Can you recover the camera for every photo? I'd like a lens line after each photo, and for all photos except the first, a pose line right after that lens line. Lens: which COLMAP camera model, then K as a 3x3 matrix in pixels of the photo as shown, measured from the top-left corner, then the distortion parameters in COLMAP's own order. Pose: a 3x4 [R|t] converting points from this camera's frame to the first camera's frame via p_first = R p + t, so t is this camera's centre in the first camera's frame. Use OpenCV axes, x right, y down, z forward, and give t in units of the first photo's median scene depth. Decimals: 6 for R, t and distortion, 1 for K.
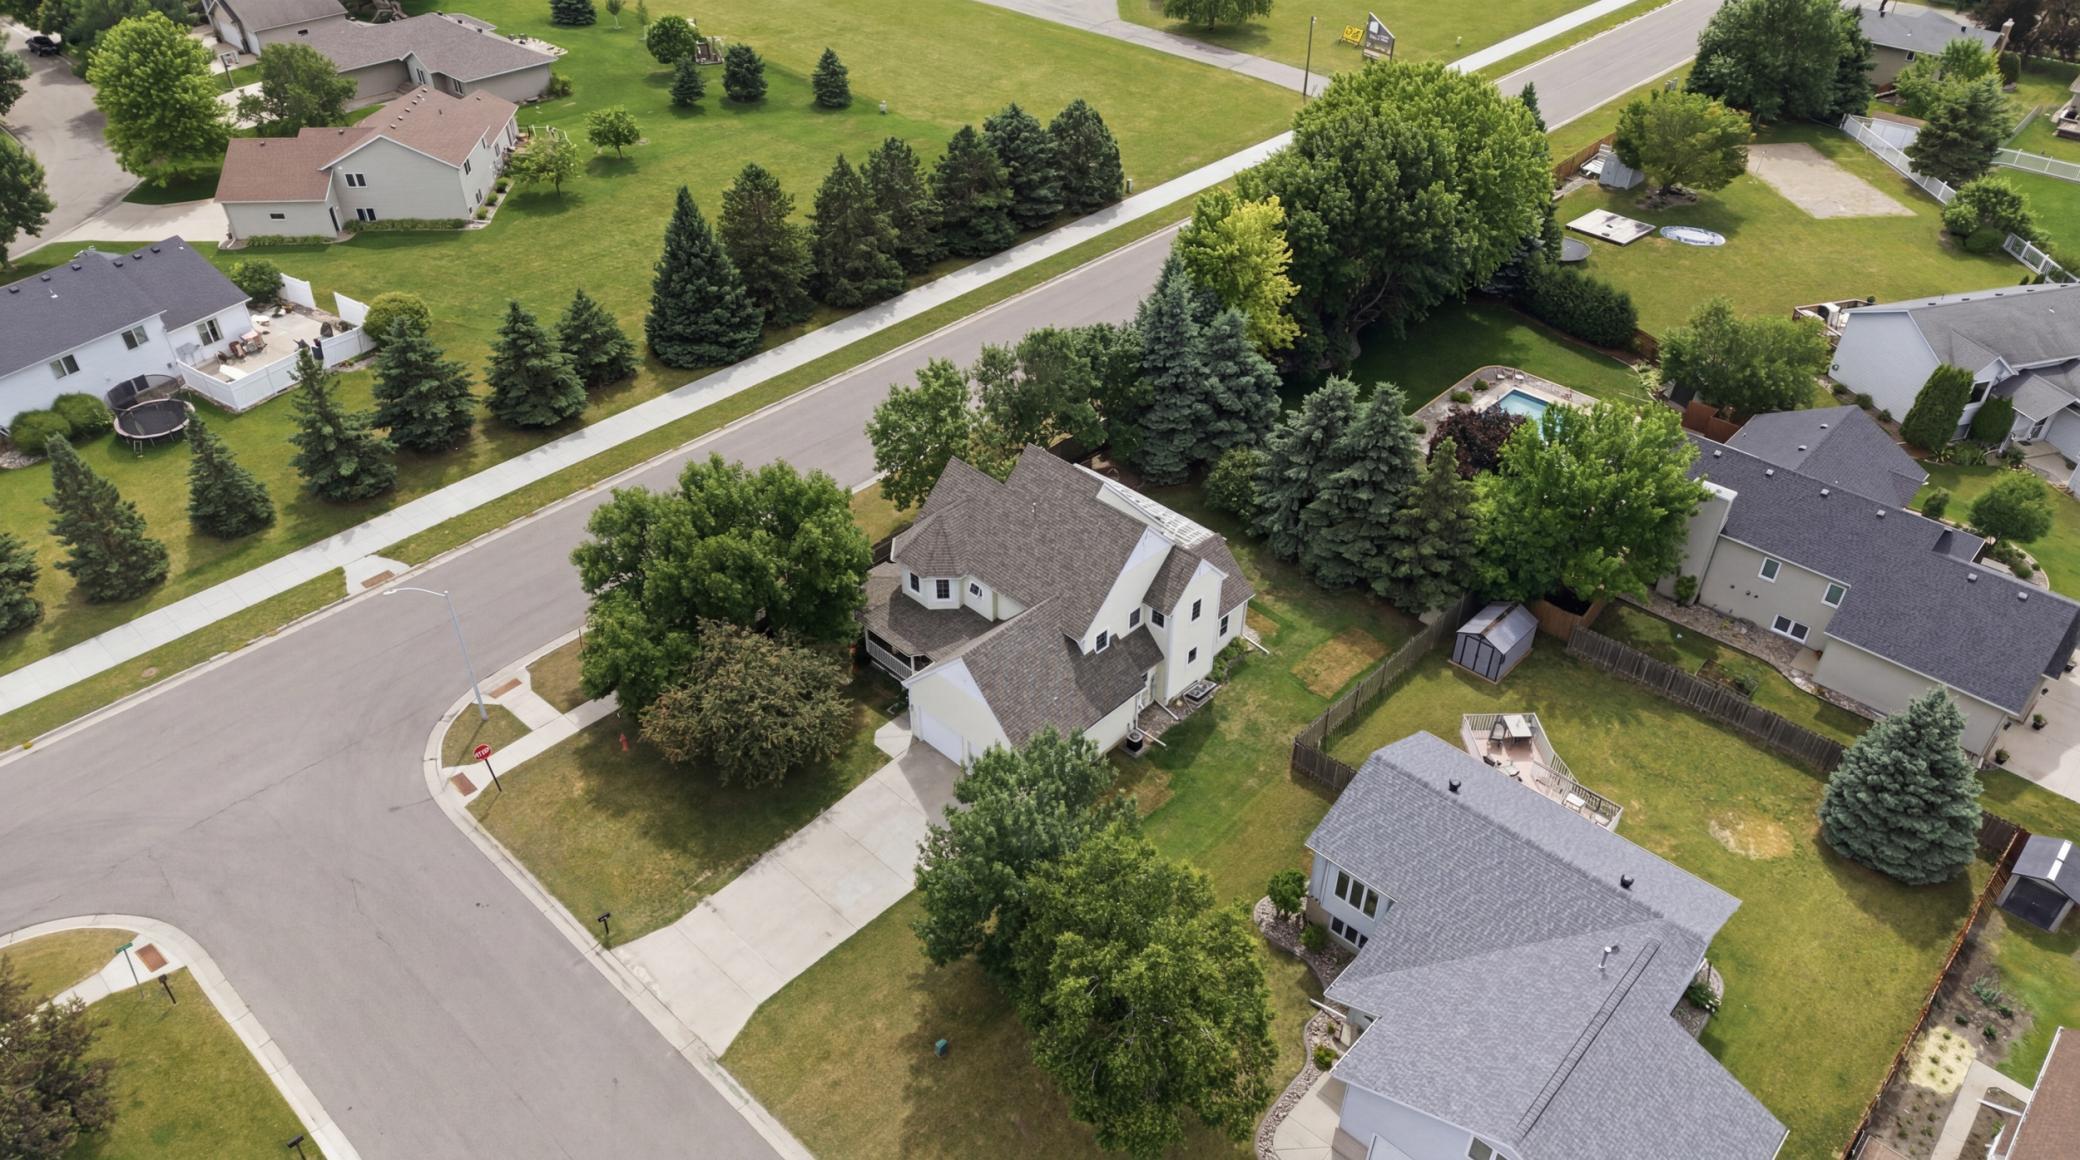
lens RADIAL K [[1377.6, 0, 1040.0], [0, 1377.6, 580.0], [0, 0, 1]] dist [0.001173, -0.003750]
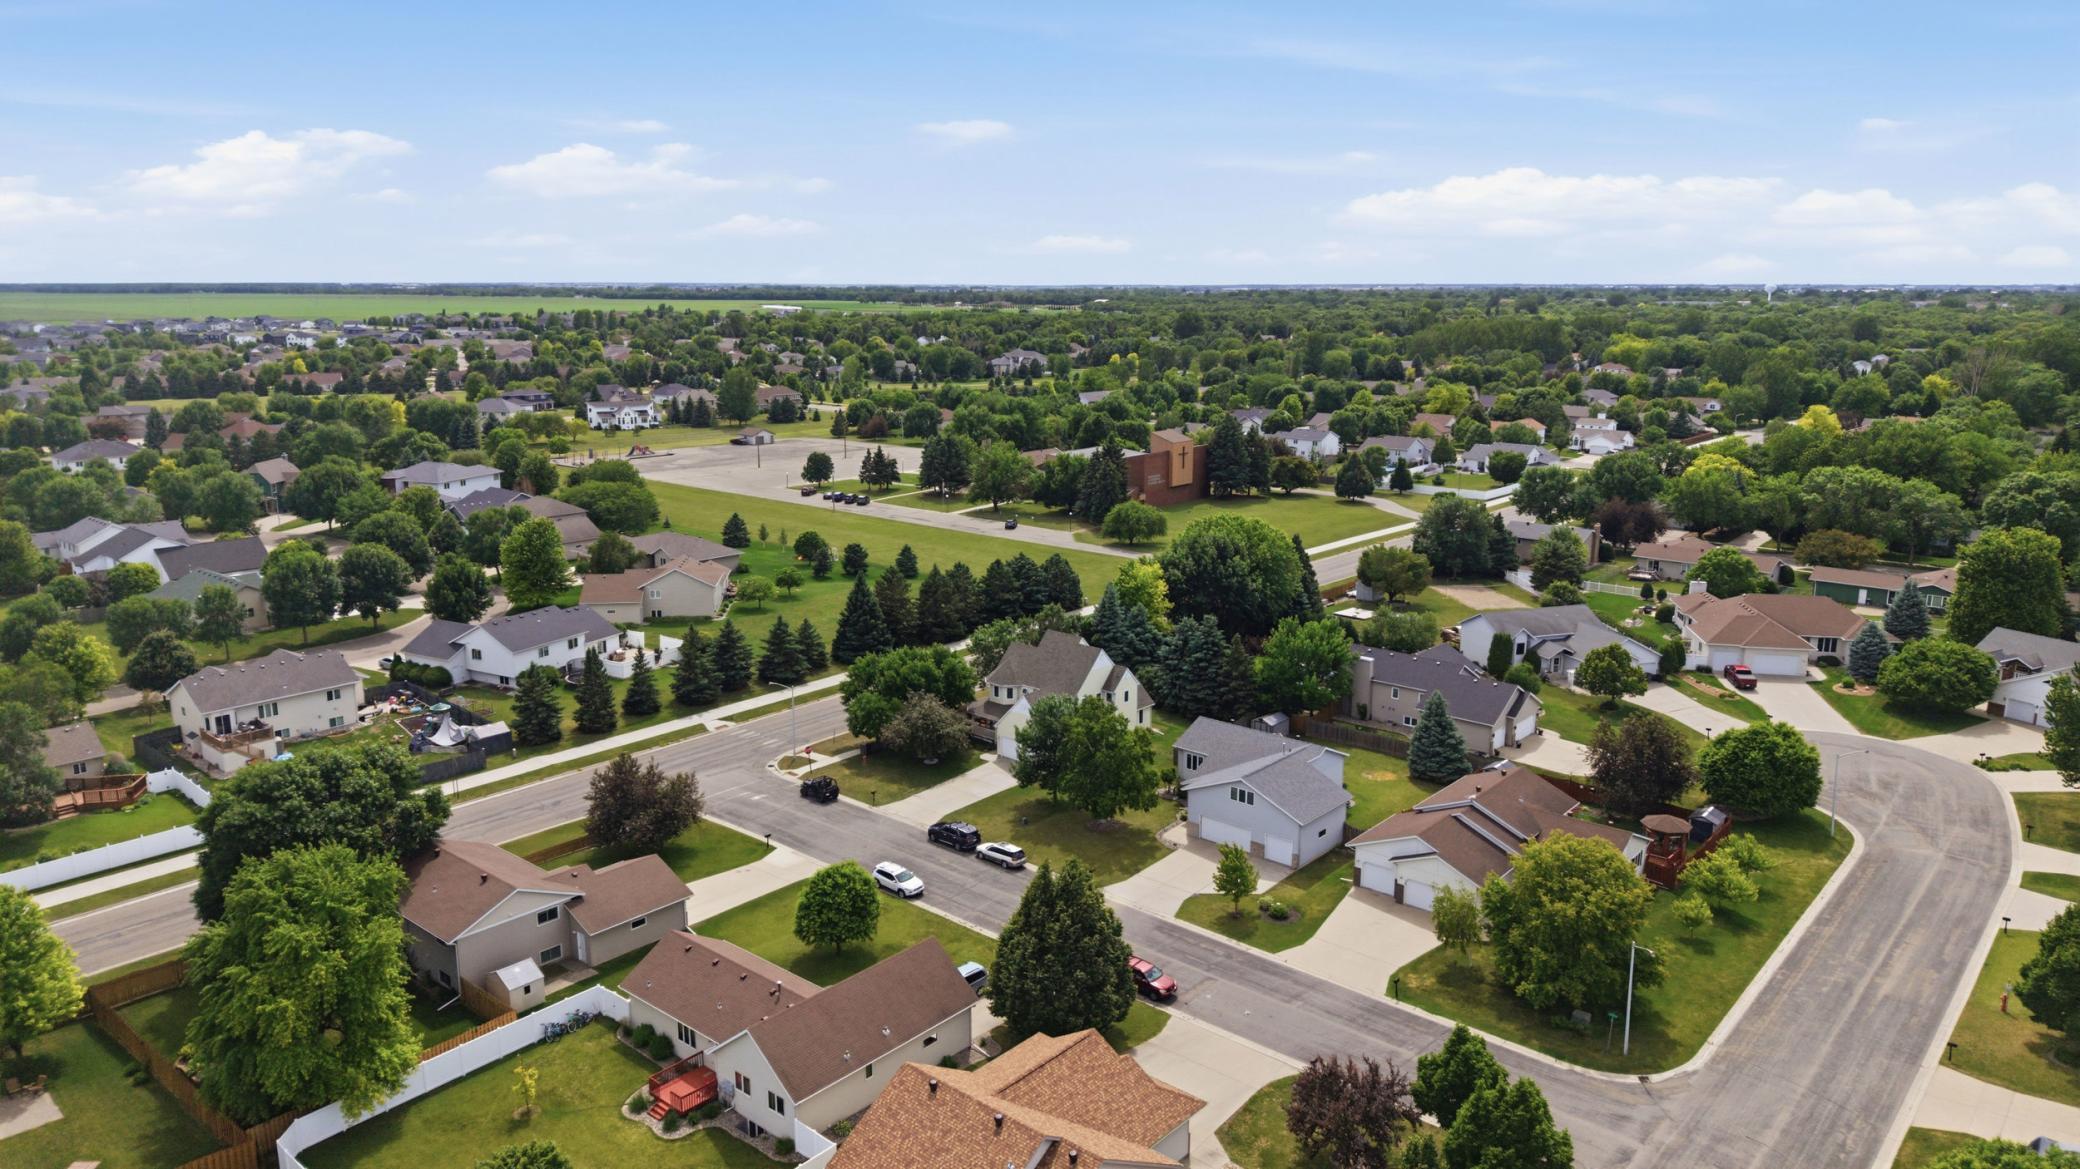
lens RADIAL K [[1407.3, 0, 1048.1], [0, 1407.3, 488.8], [0, 0, 1]] dist [0.052077, -0.000273]
pose [[0.999039, -0.012710, 0.041946, -0.086502], [0.031542, 0.872997, -0.486705, 0.699036], [-0.030432, 0.487560, 0.872559, -0.958122]]
